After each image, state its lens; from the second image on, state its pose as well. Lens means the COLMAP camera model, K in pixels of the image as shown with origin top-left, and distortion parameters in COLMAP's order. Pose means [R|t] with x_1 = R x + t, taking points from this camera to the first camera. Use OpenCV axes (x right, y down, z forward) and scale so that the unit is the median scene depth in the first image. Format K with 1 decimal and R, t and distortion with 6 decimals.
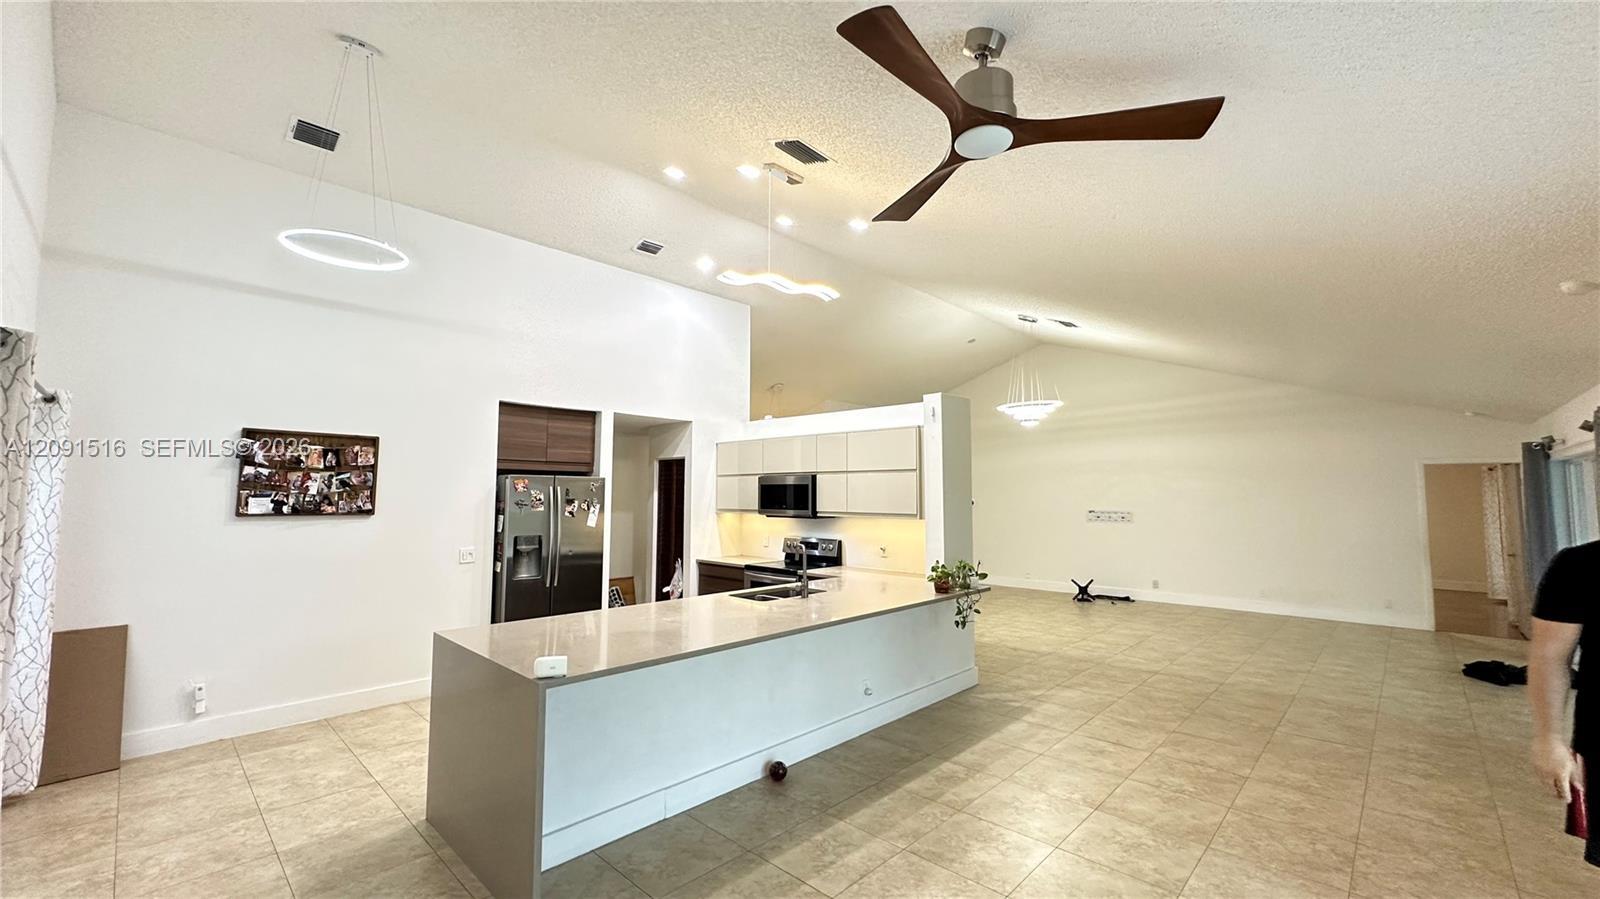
lens RADIAL K [[640.7, 0, 804.0], [0, 640.7, 451.5], [0, 0, 1]] dist [-0.001447, -0.000094]
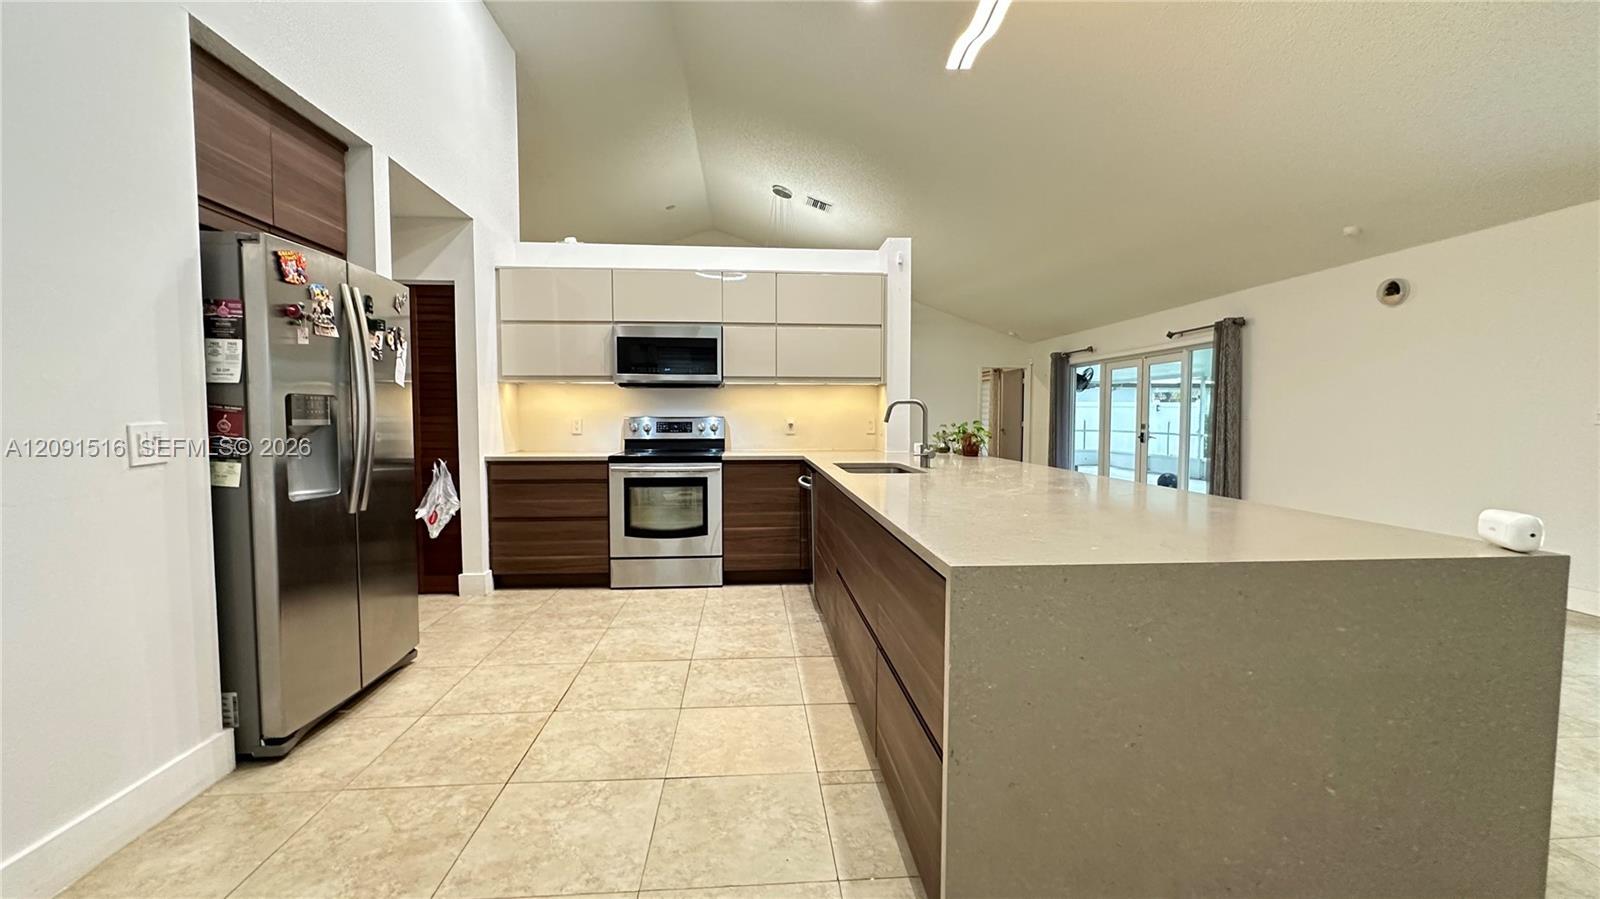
lens RADIAL K [[640.7, 0, 798.6], [0, 640.7, 442.3], [0, 0, 1]] dist [-0.001447, -0.000094]
pose [[0.664735, -0.036198, 0.746202, -0.476473], [-0.049337, 0.994518, 0.092194, 0.097344], [-0.745448, -0.098100, 0.659305, 0.444072]]
